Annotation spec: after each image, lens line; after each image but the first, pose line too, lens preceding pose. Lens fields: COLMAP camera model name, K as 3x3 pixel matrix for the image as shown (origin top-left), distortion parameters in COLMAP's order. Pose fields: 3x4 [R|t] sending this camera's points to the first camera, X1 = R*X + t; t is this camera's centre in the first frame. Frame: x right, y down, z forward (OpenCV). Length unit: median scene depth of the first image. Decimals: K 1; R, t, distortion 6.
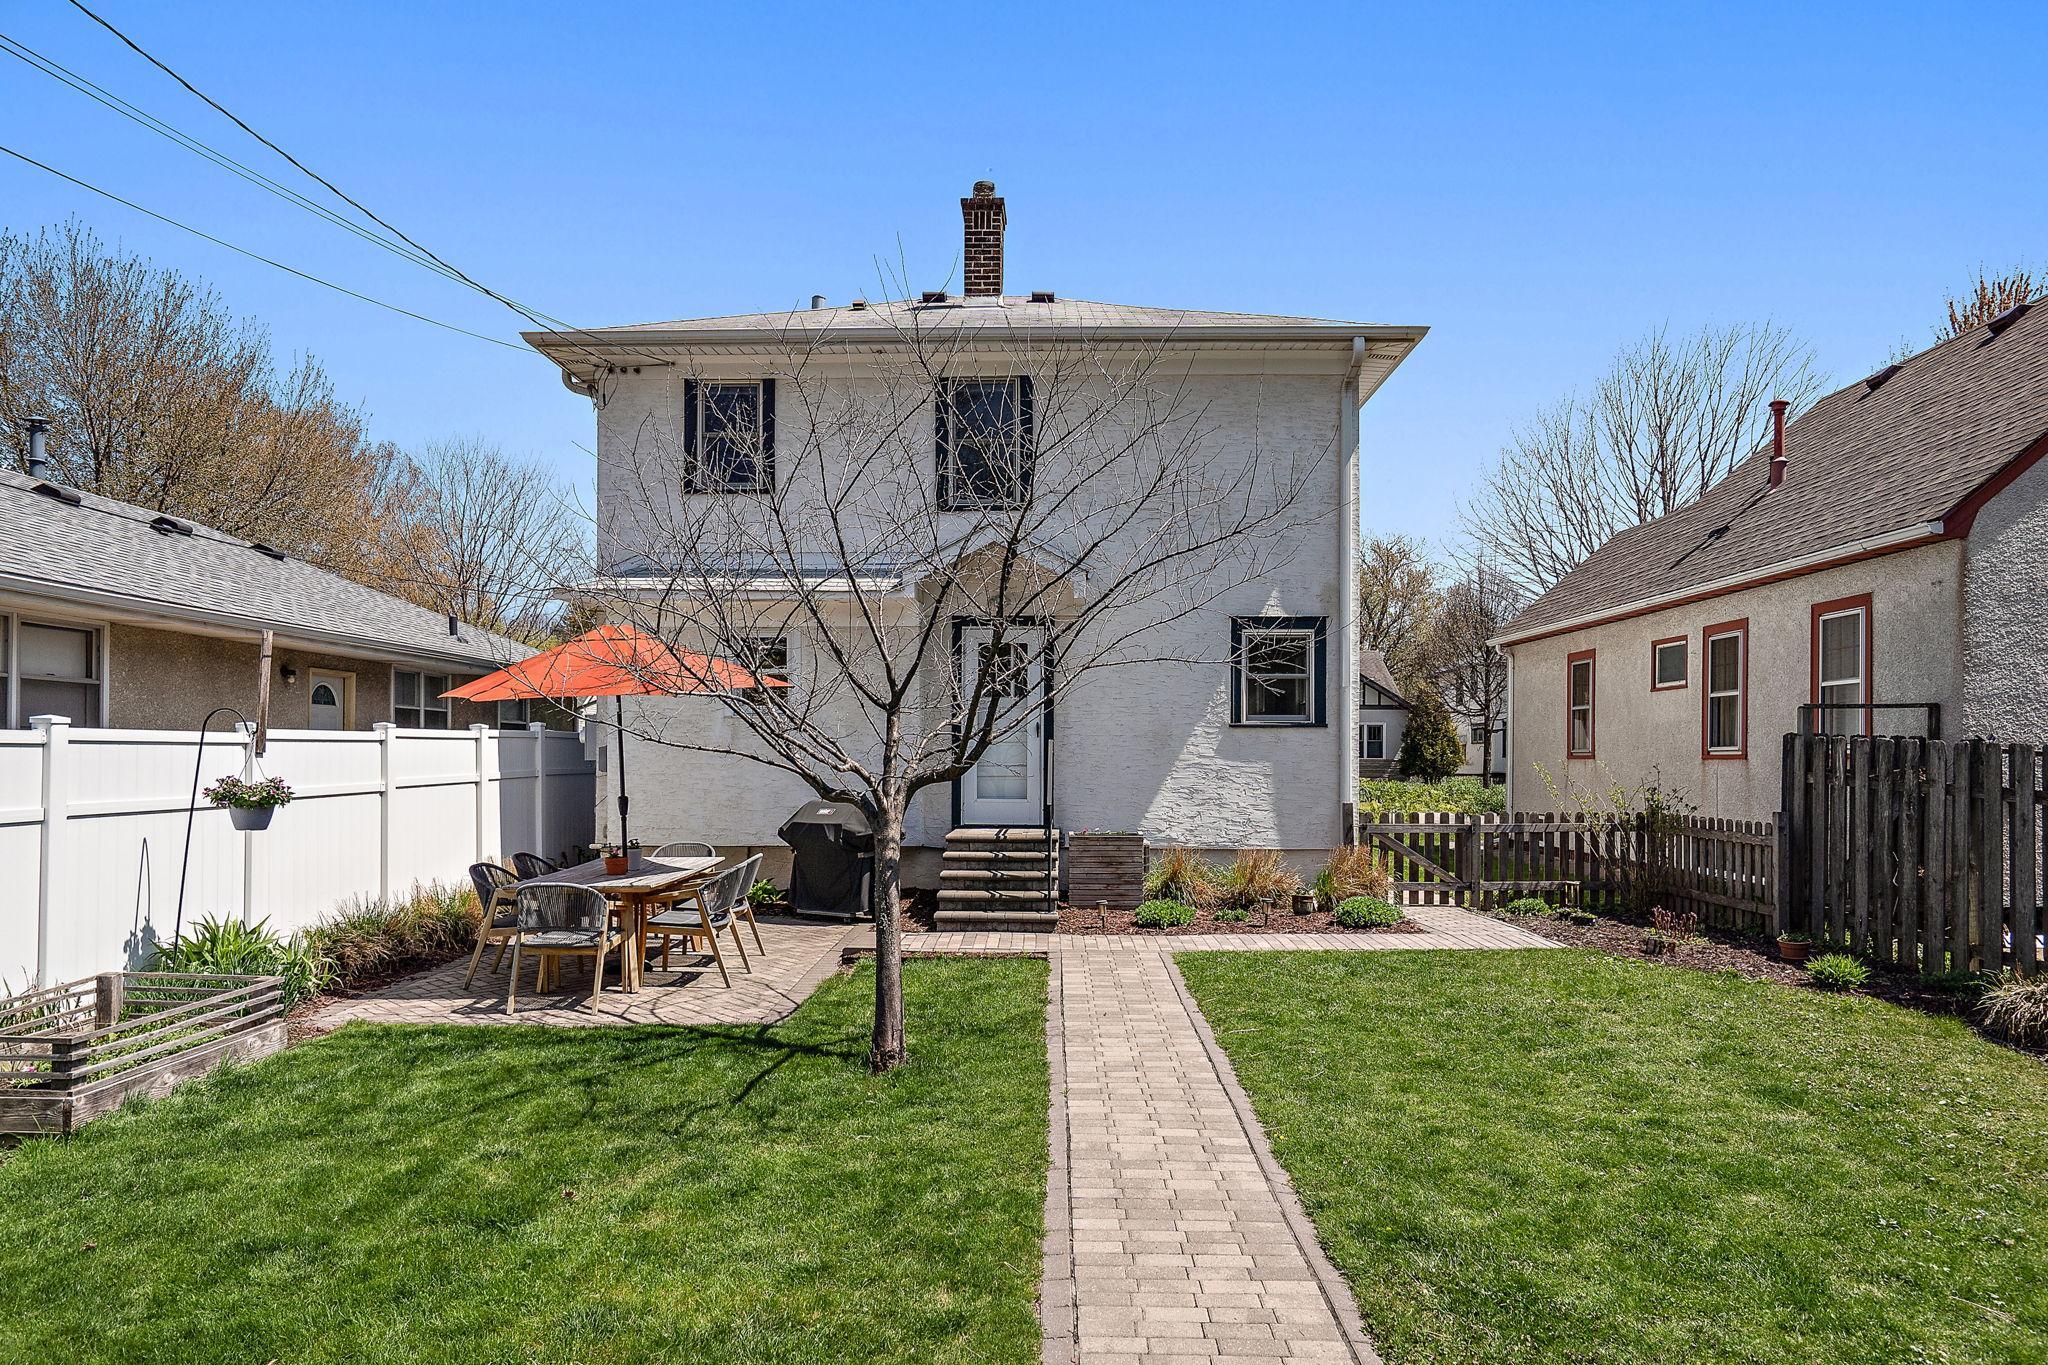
lens RADIAL K [[1249.9, 0, 1022.5], [0, 1249.9, 763.9], [0, 0, 1]] dist [-0.004206, -0.002085]
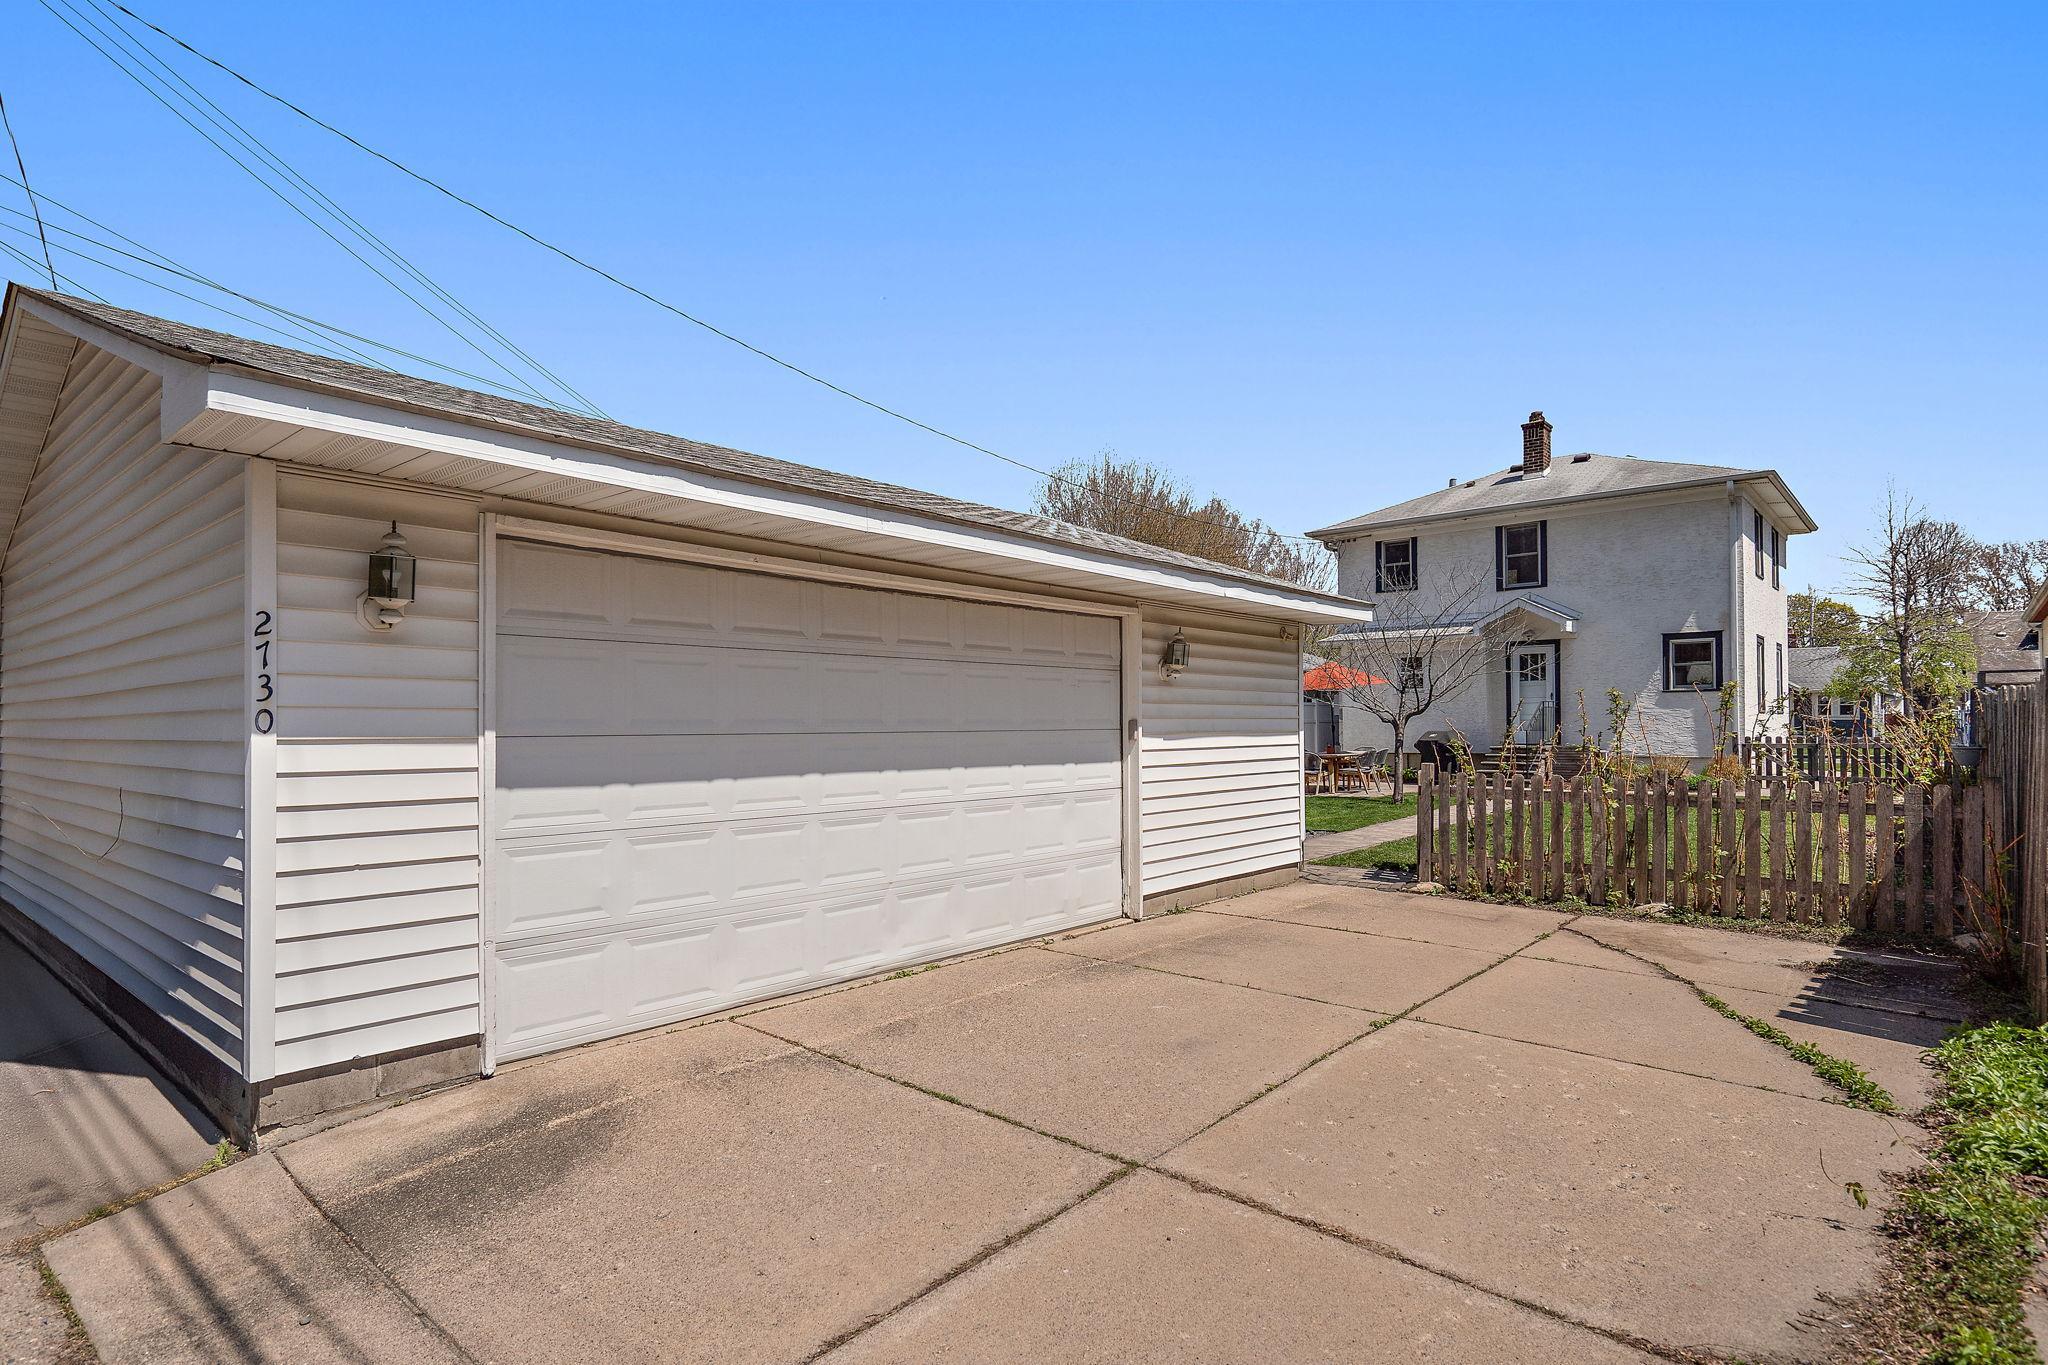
lens RADIAL K [[1055.2, 0, 1022.3], [0, 1055.2, 729.8], [0, 0, 1]] dist [-0.000247, -0.000068]
pose [[0.770957, -0.005443, -0.636864, 0.432029], [0.002601, 0.999982, -0.005399, 0.033021], [0.636882, 0.002506, 0.770957, -0.833847]]
